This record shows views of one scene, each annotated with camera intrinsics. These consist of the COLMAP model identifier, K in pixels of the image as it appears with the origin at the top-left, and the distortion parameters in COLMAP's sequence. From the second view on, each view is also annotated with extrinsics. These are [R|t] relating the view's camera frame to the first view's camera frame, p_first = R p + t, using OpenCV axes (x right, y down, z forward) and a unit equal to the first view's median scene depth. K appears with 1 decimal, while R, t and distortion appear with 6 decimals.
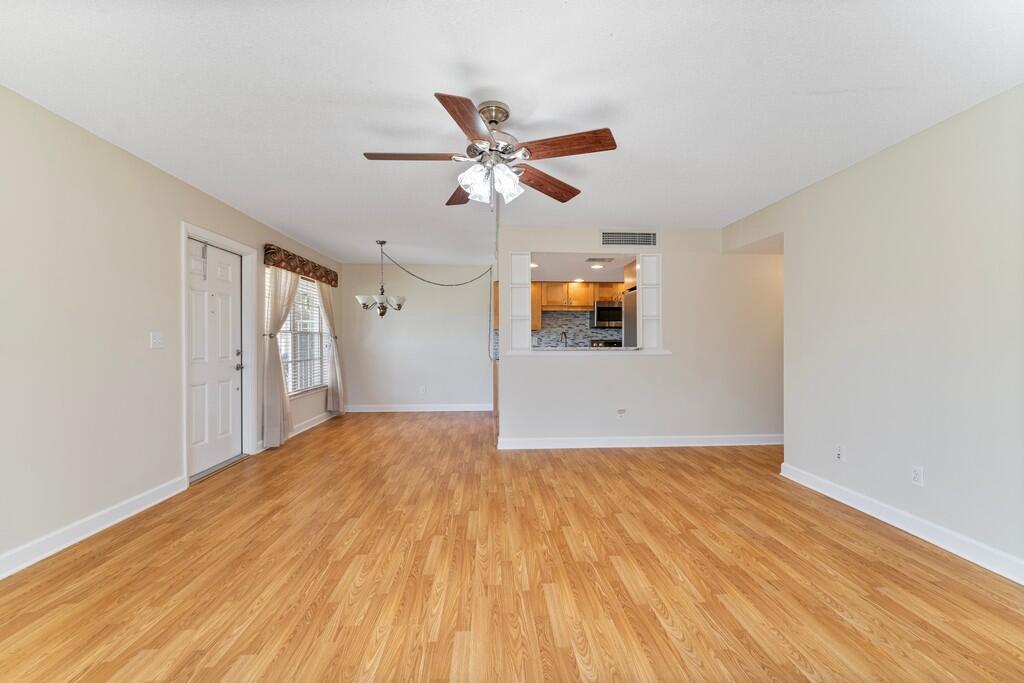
lens RADIAL K [[426.0, 0, 512.3], [0, 426.0, 344.6], [0, 0, 1]] dist [-0.004323, -0.000181]
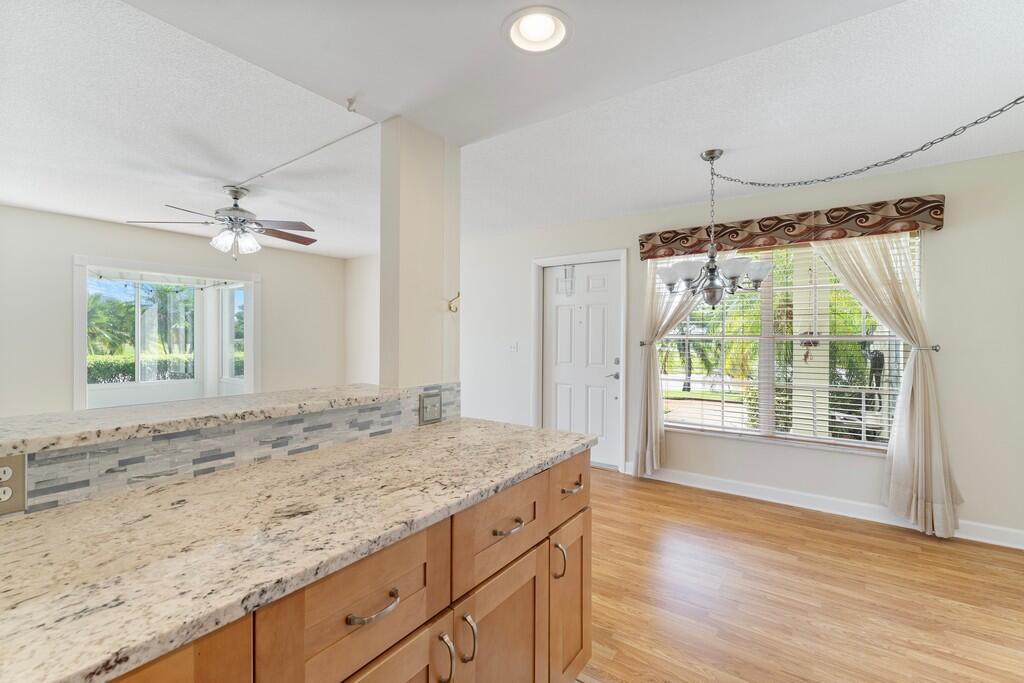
lens RADIAL K [[441.3, 0, 513.7], [0, 441.3, 336.9], [0, 0, 1]] dist [-0.003895, 0.000030]
pose [[-0.620105, 0.000187, -0.784519, 0.354104], [-0.010366, 0.999911, 0.008432, -0.050362], [0.784450, 0.013361, -0.620048, 1.743946]]
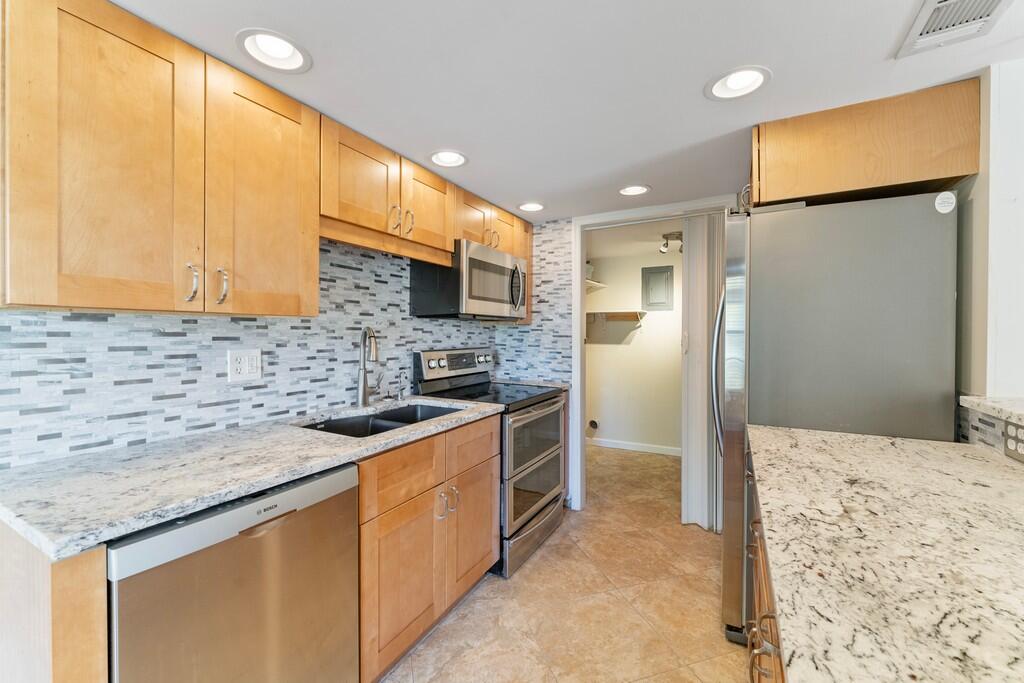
lens RADIAL K [[419.3, 0, 512.8], [0, 419.3, 336.3], [0, 0, 1]] dist [-0.005691, 0.000257]
pose [[0.518412, -0.008186, 0.855092, -0.142030], [0.005807, 0.999965, 0.006053, -0.049404], [-0.855111, 0.001827, 0.518441, 1.540904]]
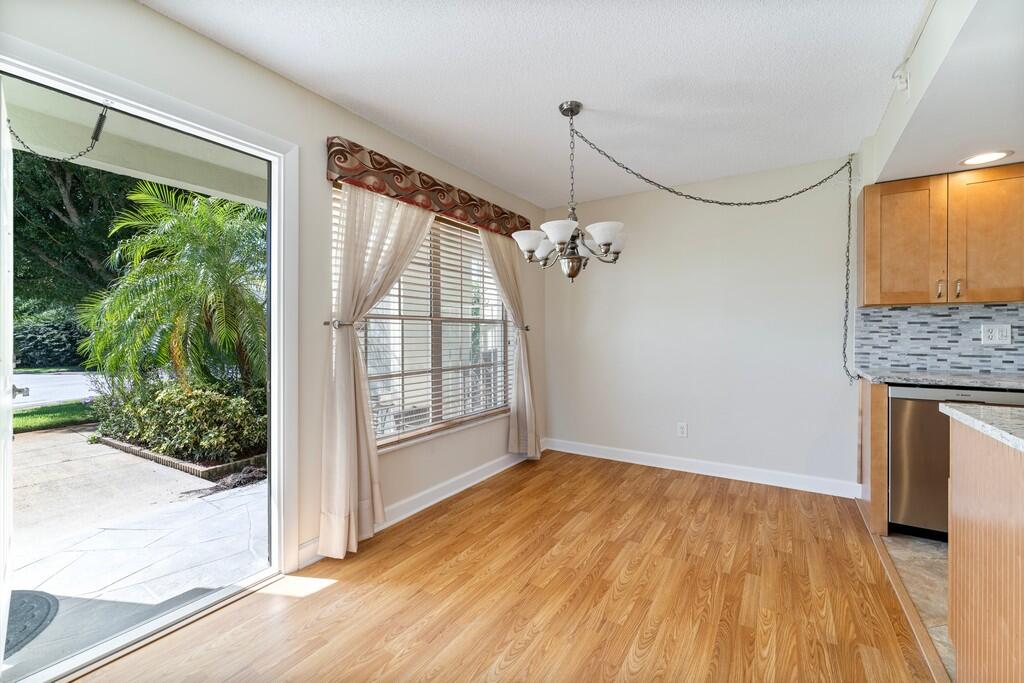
lens RADIAL K [[419.3, 0, 512.8], [0, 419.3, 336.3], [0, 0, 1]] dist [-0.005691, 0.000257]
pose [[0.812632, -0.000127, -0.582777, -0.161839], [-0.002740, 0.999988, -0.004039, -0.007222], [0.582770, 0.004879, 0.812622, 0.946722]]
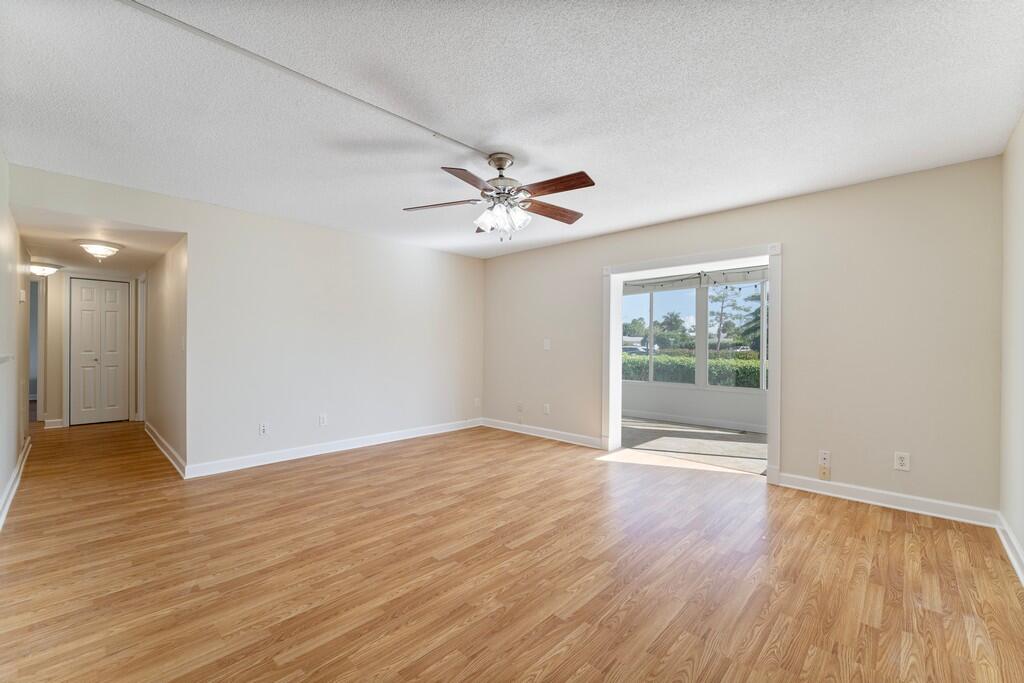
lens RADIAL K [[422.6, 0, 512.0], [0, 422.6, 341.5], [0, 0, 1]] dist [-0.003428, -0.000114]
pose [[-0.685745, 0.000951, 0.727841, -0.631134], [-0.001439, 0.999995, -0.002663, -0.009830], [-0.727840, -0.002874, -0.685741, 1.190950]]
